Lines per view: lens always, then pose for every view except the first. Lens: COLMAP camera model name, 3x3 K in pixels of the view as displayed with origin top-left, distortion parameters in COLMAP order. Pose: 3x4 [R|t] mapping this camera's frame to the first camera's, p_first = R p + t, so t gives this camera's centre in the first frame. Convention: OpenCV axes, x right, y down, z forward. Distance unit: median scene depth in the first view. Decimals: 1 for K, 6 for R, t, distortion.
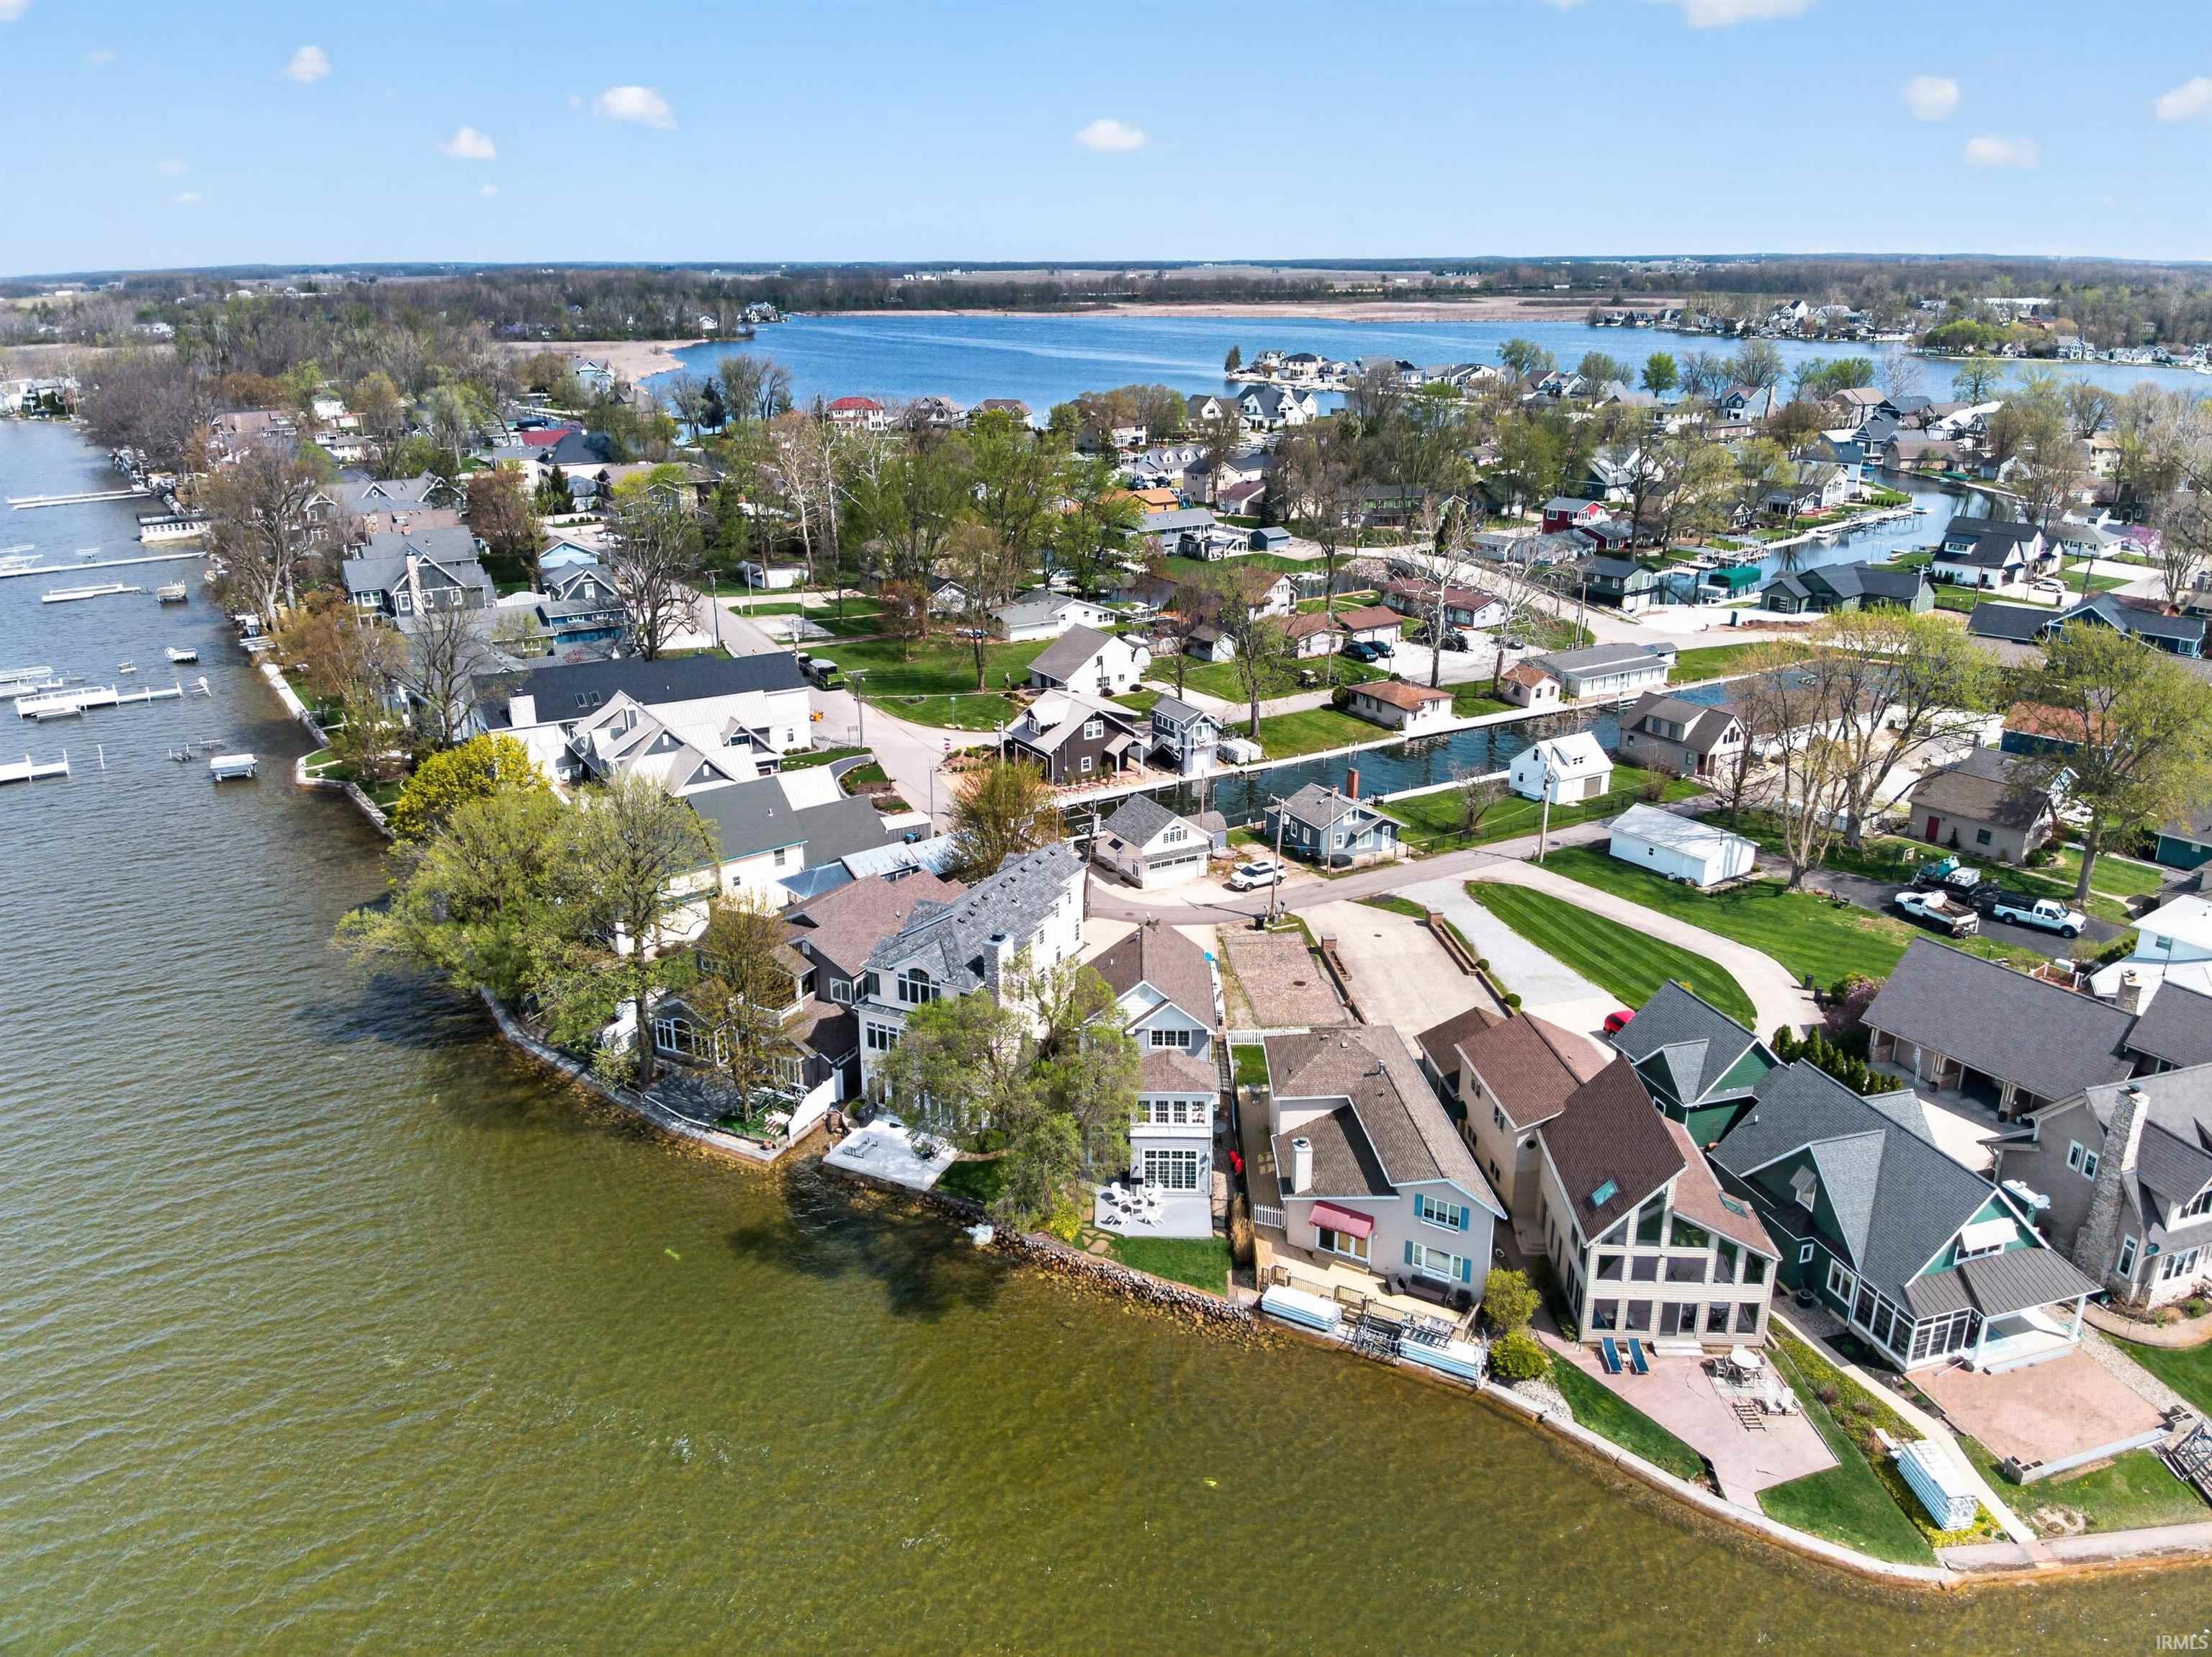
lens RADIAL K [[1014.5, 0, 1109.3], [0, 1014.5, 823.0], [0, 0, 1]] dist [0.030988, -0.017174]
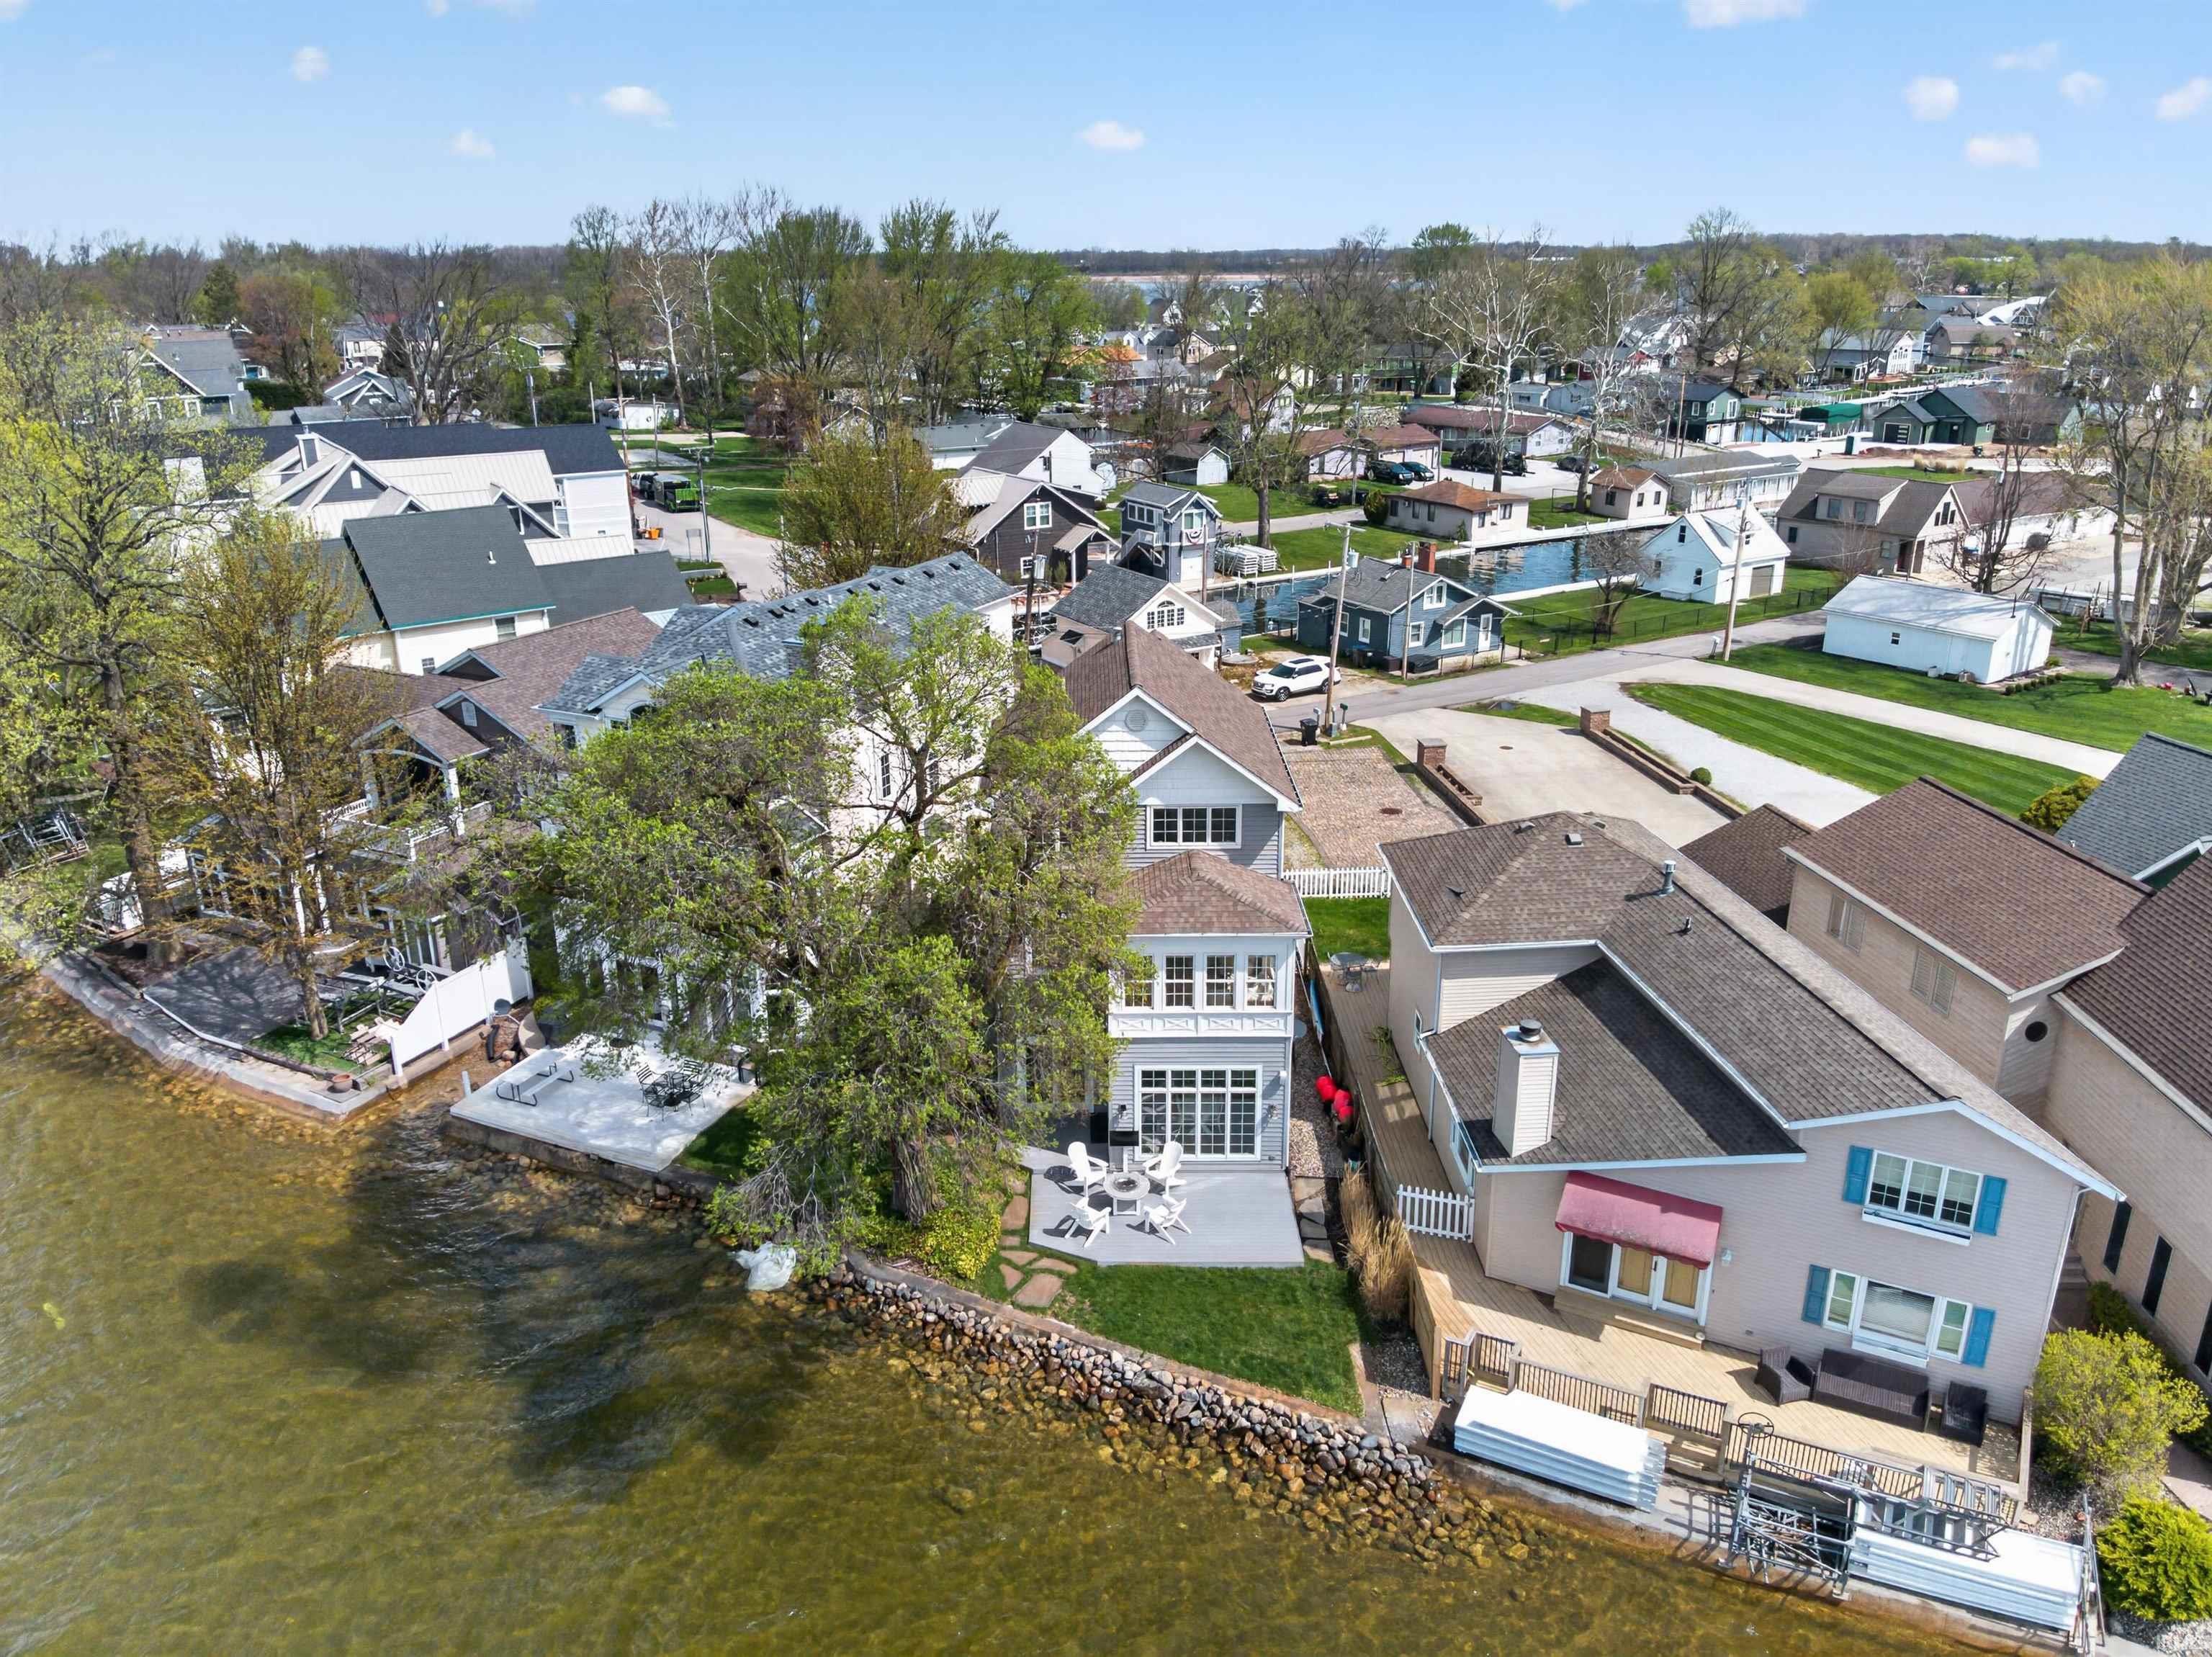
lens RADIAL K [[1045.7, 0, 1088.8], [0, 1045.7, 829.0], [0, 0, 1]] dist [-0.001819, -0.001048]
pose [[0.999714, -0.012566, 0.020328, 0.004118], [0.012224, 0.999783, 0.016842, 0.197941], [-0.020535, -0.016589, 0.999652, 0.520198]]
